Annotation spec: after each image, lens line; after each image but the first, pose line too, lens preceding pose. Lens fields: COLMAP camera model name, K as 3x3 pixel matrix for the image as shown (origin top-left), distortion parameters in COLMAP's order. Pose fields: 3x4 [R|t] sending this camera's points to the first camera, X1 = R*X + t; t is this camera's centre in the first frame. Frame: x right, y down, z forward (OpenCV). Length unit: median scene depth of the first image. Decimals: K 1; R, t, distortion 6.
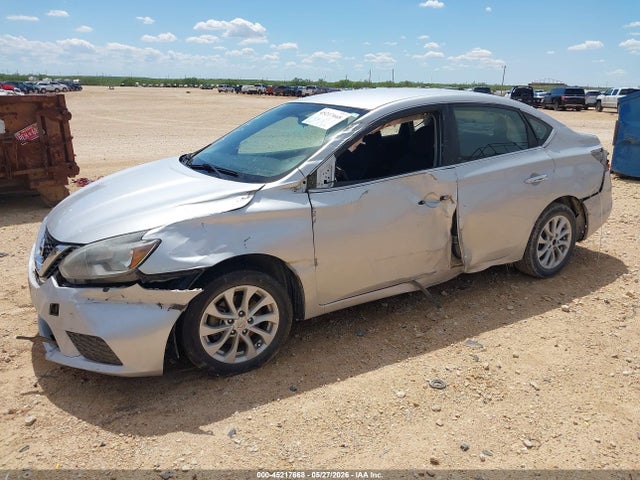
lens RADIAL K [[506.2, 0, 317.2], [0, 506.2, 239.4], [0, 0, 1]] dist [0.016291, -0.015982]
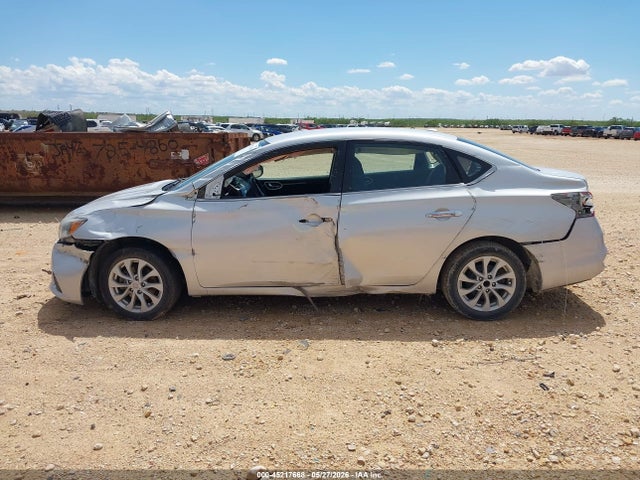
lens RADIAL K [[506.2, 0, 316.9], [0, 506.2, 235.0], [0, 0, 1]] dist [0.016291, -0.015982]
pose [[0.845592, 0.110201, -0.522331, 0.980952], [-0.153479, 0.987336, -0.040156, 0.003294], [0.511290, 0.114122, 0.851797, 0.012955]]
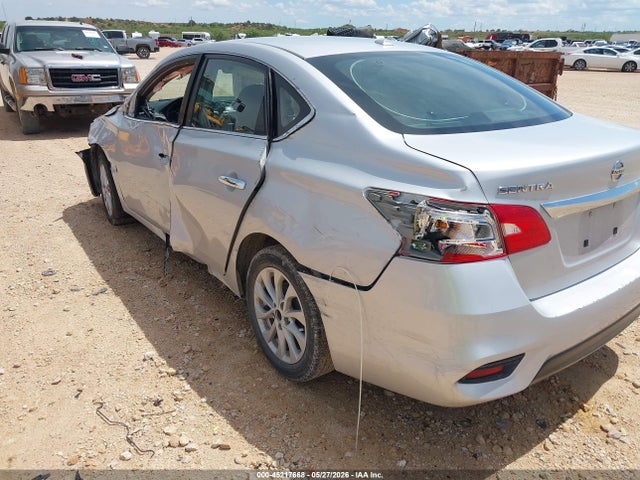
lens RADIAL K [[506.2, 0, 320.5], [0, 506.2, 238.0], [0, 0, 1]] dist [0.016291, -0.015982]
pose [[0.088002, 0.351194, -0.932158, 1.377564], [-0.294307, 0.903179, 0.312491, -0.371517], [0.951650, 0.246841, 0.182841, 1.317978]]
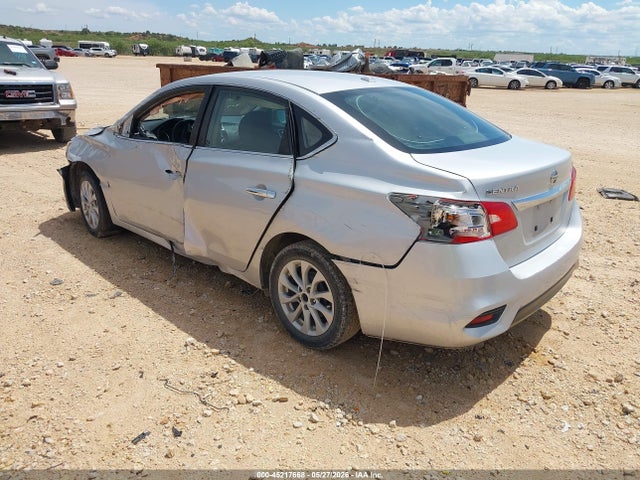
lens RADIAL K [[506.2, 0, 321.2], [0, 506.2, 235.0], [0, 0, 1]] dist [0.016291, -0.015982]
pose [[0.263854, 0.318062, -0.910614, 1.544289], [-0.303766, 0.923432, 0.234522, -0.349630], [0.915482, 0.214734, 0.340268, 1.095399]]
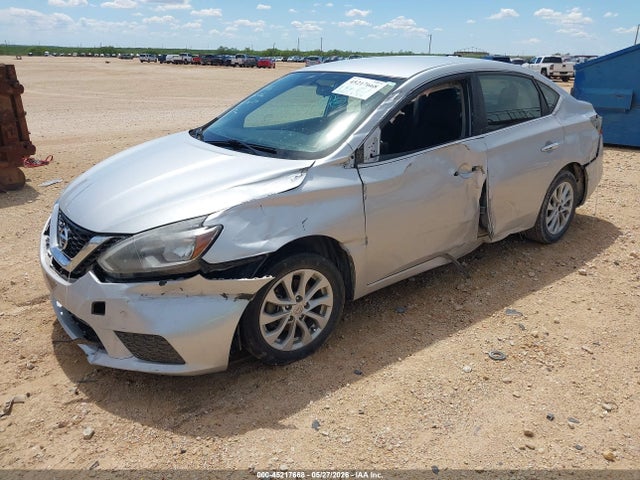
lens RADIAL K [[506.2, 0, 319.6], [0, 506.2, 239.8], [0, 0, 1]] dist [0.016291, -0.015982]
pose [[0.990145, -0.050250, 0.130724, -0.217647], [0.042927, 0.997379, 0.058248, -0.015816], [-0.133308, -0.052062, 0.989706, 0.061760]]
